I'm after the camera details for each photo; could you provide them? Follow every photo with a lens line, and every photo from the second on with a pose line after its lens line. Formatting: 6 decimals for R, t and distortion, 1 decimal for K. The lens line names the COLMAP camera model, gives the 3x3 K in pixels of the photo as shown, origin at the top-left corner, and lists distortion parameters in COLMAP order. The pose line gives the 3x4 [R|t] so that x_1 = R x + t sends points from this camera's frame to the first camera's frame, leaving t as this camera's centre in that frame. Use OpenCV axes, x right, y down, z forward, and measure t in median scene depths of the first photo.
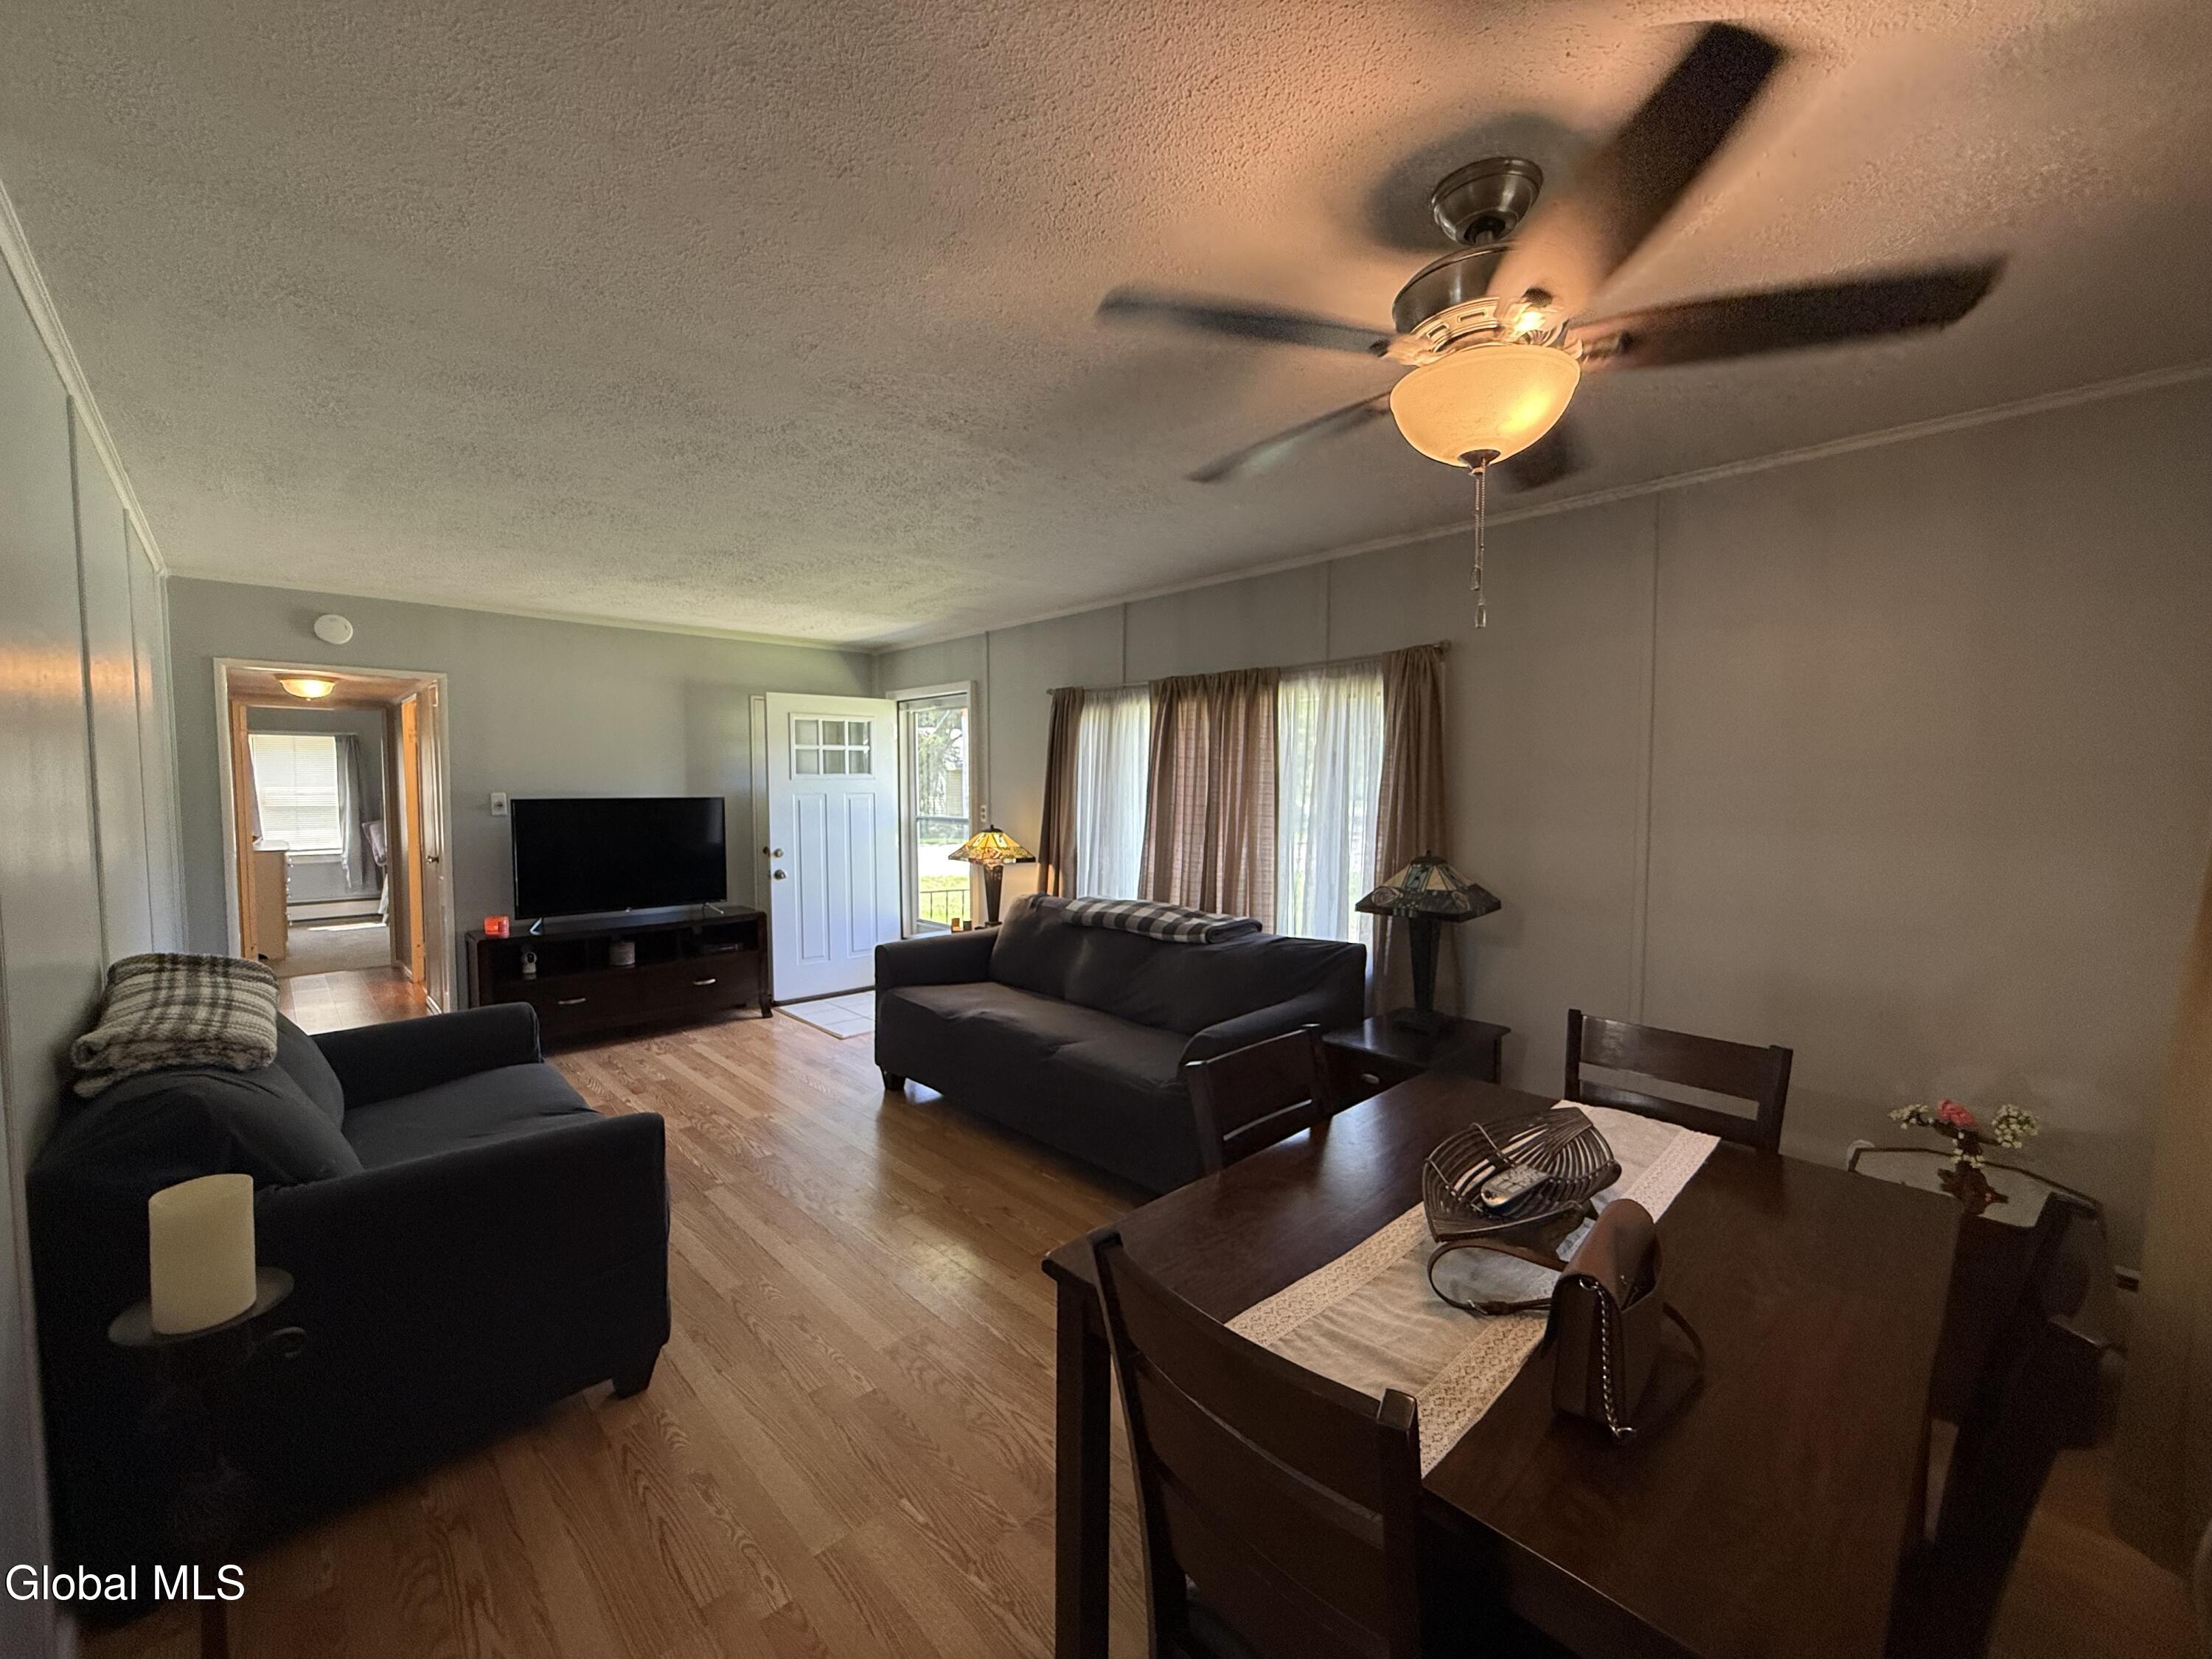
lens RADIAL K [[880.8, 0, 1099.3], [0, 880.8, 829.1], [0, 0, 1]] dist [0.001066, 0.000116]
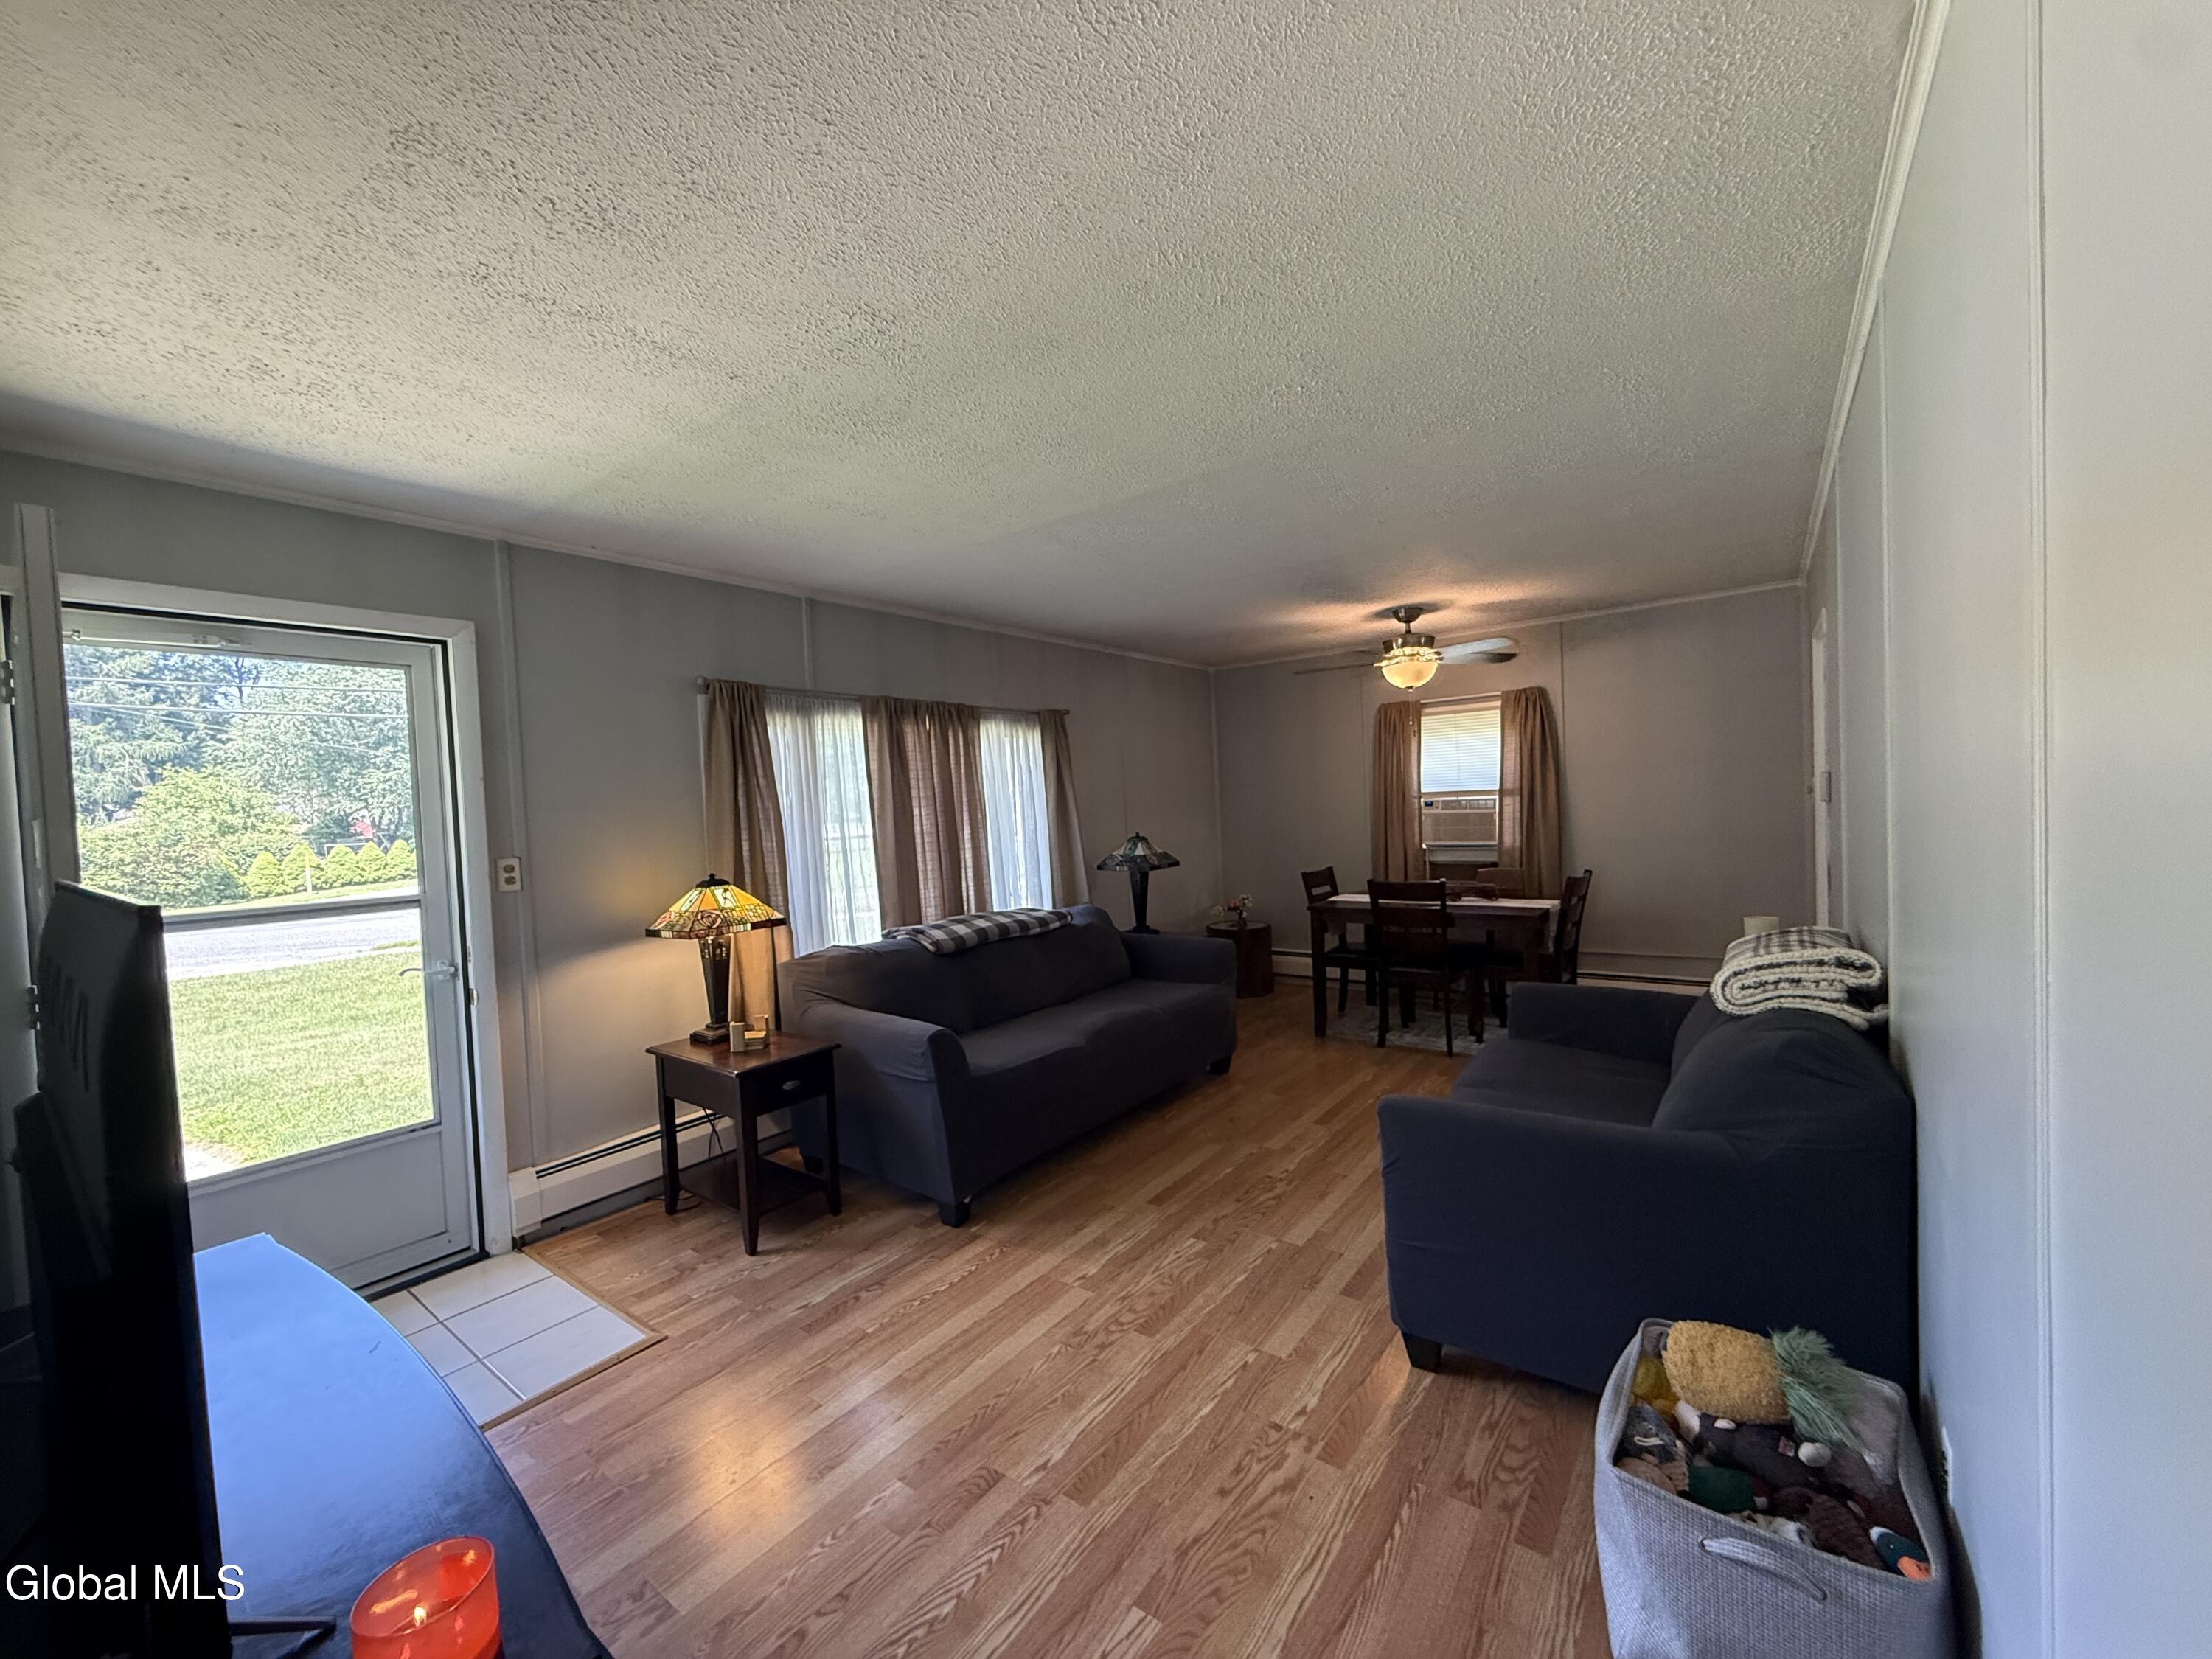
lens RADIAL K [[880.8, 0, 1099.3], [0, 880.8, 829.1], [0, 0, 1]] dist [0.001066, 0.000116]
pose [[-0.166537, -0.023002, 0.985767, -0.993500], [0.095976, 0.994603, 0.039422, -0.044437], [-0.981353, 0.101175, -0.163431, 1.011728]]
